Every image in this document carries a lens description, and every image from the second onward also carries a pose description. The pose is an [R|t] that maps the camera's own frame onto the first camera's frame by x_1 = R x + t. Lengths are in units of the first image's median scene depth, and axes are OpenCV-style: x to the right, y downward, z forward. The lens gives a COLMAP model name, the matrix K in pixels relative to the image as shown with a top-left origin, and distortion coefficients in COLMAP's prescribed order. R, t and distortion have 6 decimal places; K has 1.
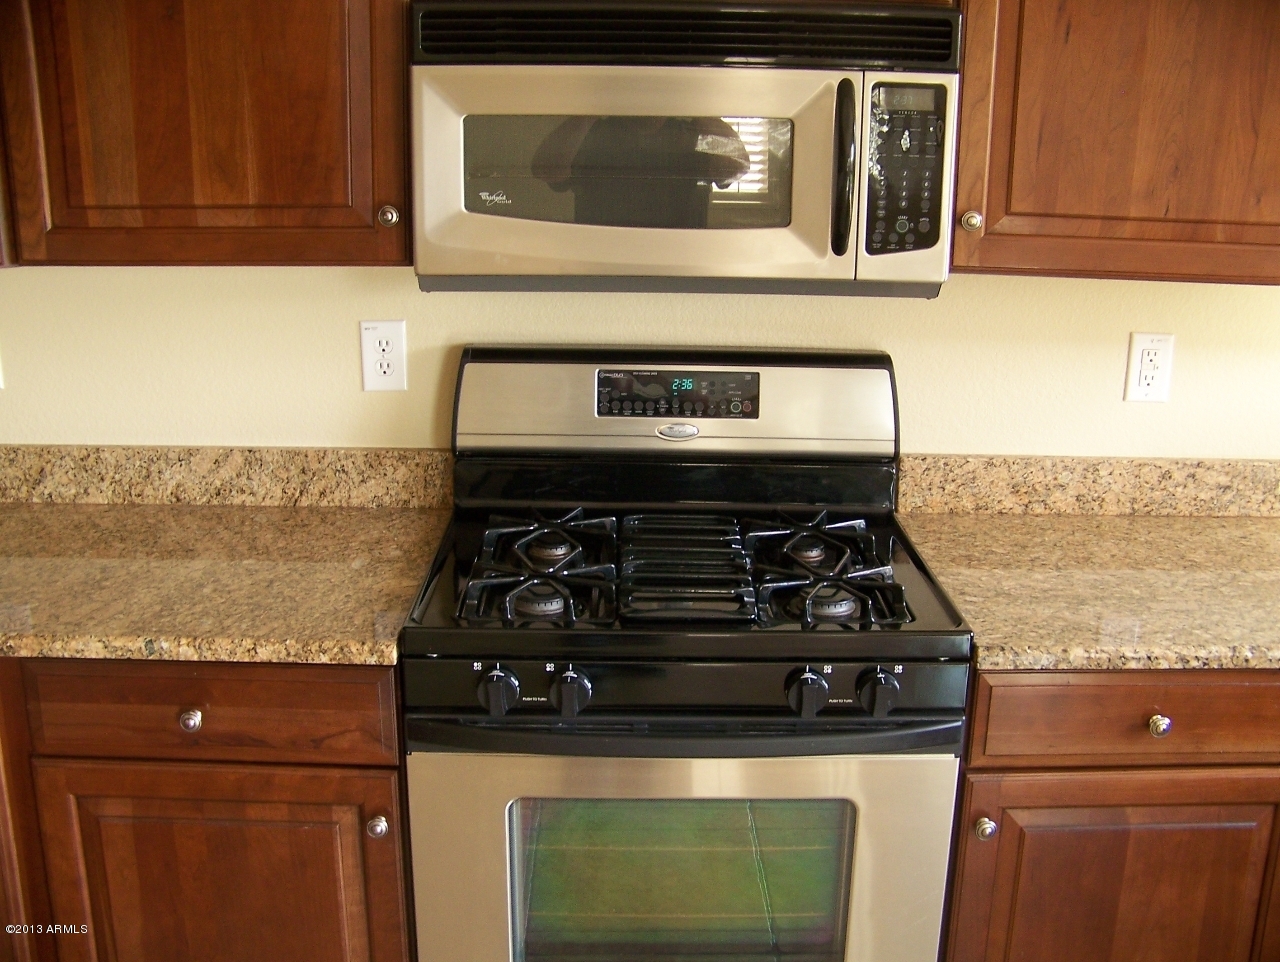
lens RADIAL K [[1313.2, 0, 632.0], [0, 1313.2, 477.0], [0, 0, 1]] dist [-0.140726, 0.000000]
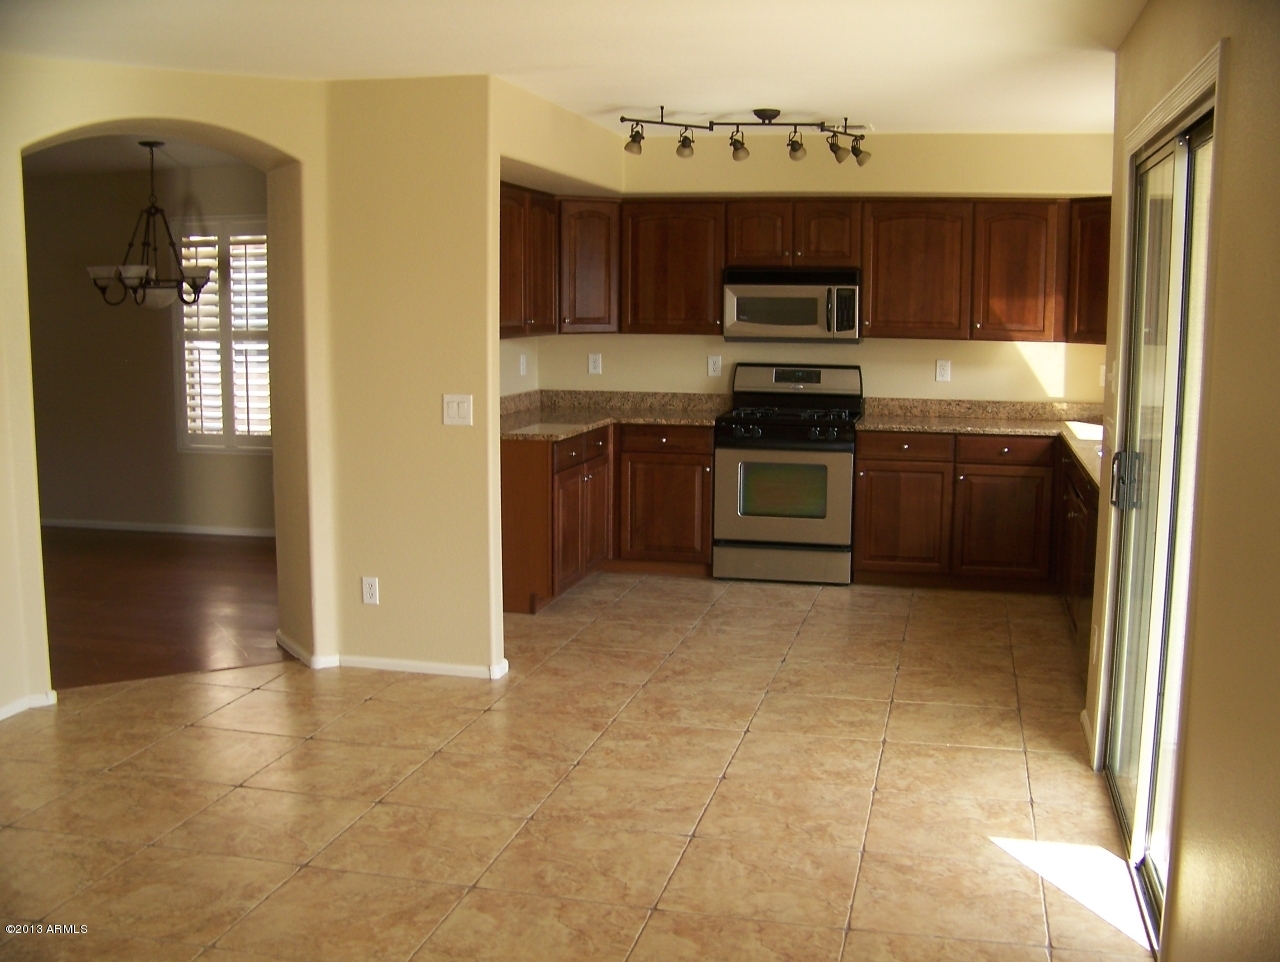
lens RADIAL K [[1313.2, 0, 642.2], [0, 1313.2, 478.2], [0, 0, 1]] dist [-0.140726, 0.000000]
pose [[0.972192, 0.026370, -0.232698, 0.524010], [-0.058723, 0.989344, -0.133226, 0.805094], [0.226705, 0.143186, 0.963381, -2.792696]]
